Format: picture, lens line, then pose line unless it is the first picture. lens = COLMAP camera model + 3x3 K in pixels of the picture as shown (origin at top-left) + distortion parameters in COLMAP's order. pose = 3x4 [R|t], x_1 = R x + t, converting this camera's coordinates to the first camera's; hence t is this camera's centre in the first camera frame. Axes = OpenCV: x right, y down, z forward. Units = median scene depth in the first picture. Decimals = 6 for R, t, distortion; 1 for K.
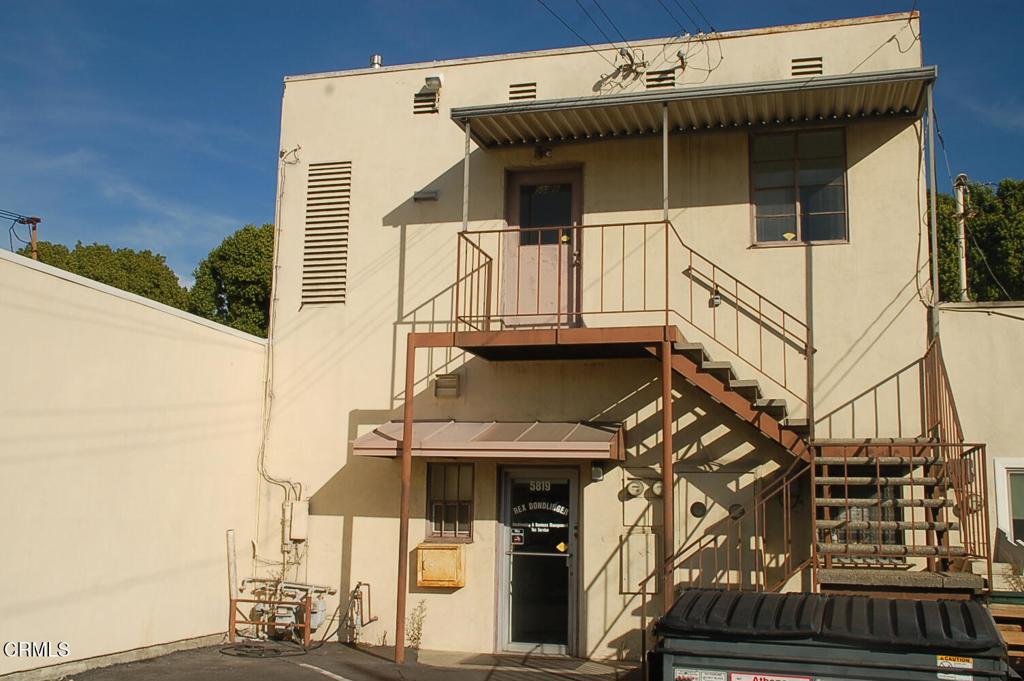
lens RADIAL K [[1072.8, 0, 514.7], [0, 1072.8, 339.3], [0, 0, 1]] dist [-0.042398, 0.000000]
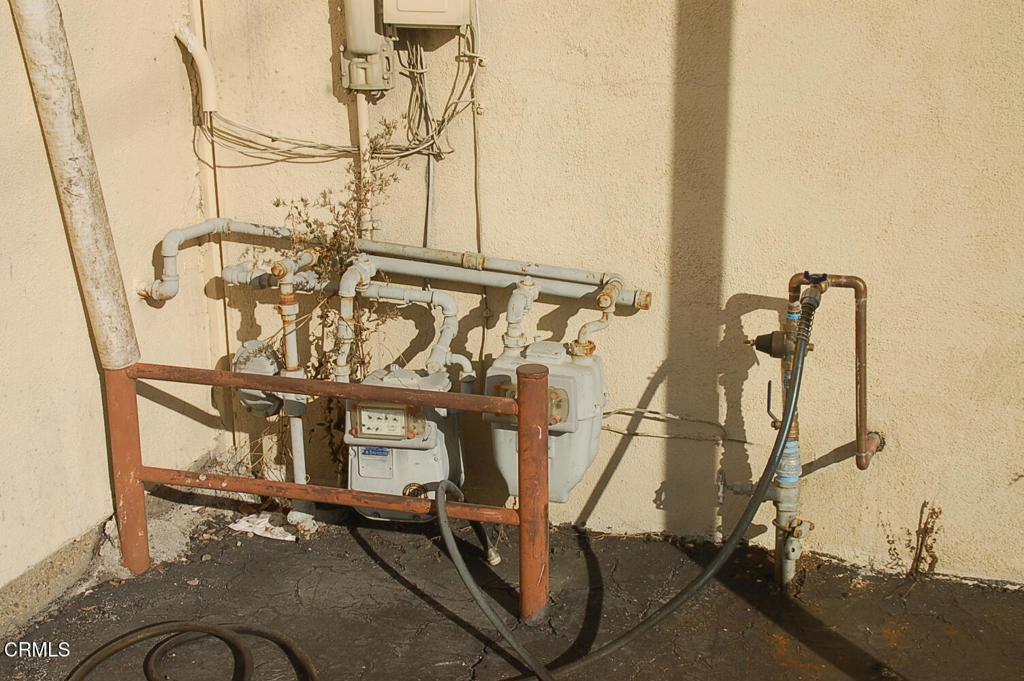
lens RADIAL K [[1531.7, 0, 509.2], [0, 1531.7, 343.2], [0, 0, 1]] dist [0.150457, 0.000000]
pose [[0.998056, -0.011993, -0.061160, -0.176756], [0.037713, 0.897481, 0.439438, 0.122575], [0.049620, -0.440890, 0.896188, 0.757843]]
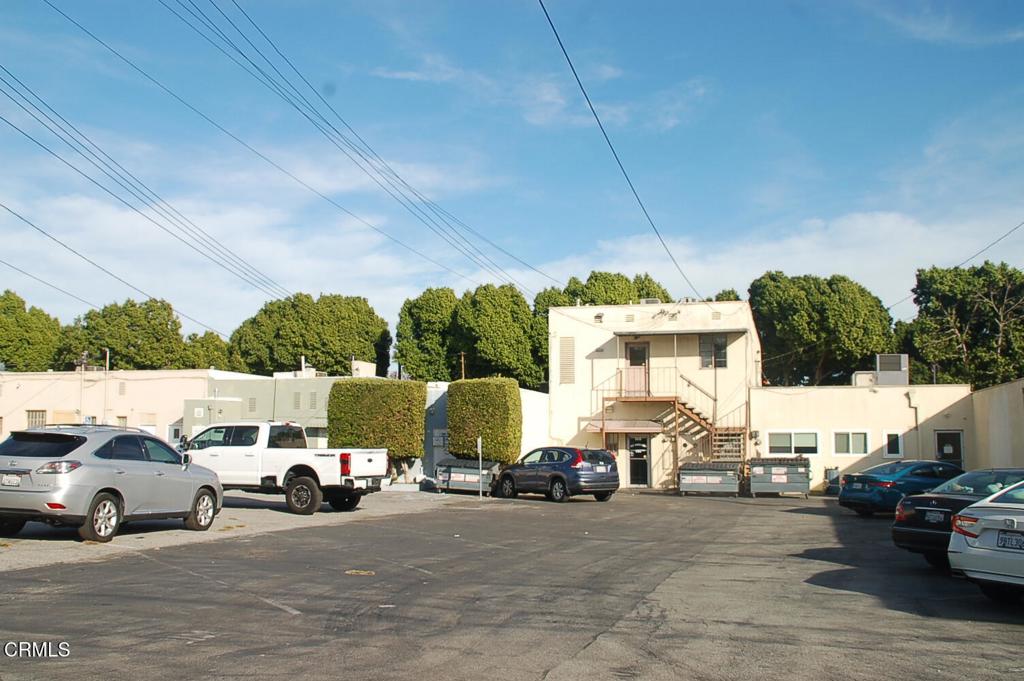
lens RADIAL K [[1033.9, 0, 521.2], [0, 1033.9, 339.1], [0, 0, 1]] dist [-0.024063, 0.000000]
pose [[0.999583, -0.017326, 0.023103, -0.407278], [0.015805, 0.997796, 0.064447, -0.386615], [-0.024169, -0.064055, 0.997654, -2.186944]]
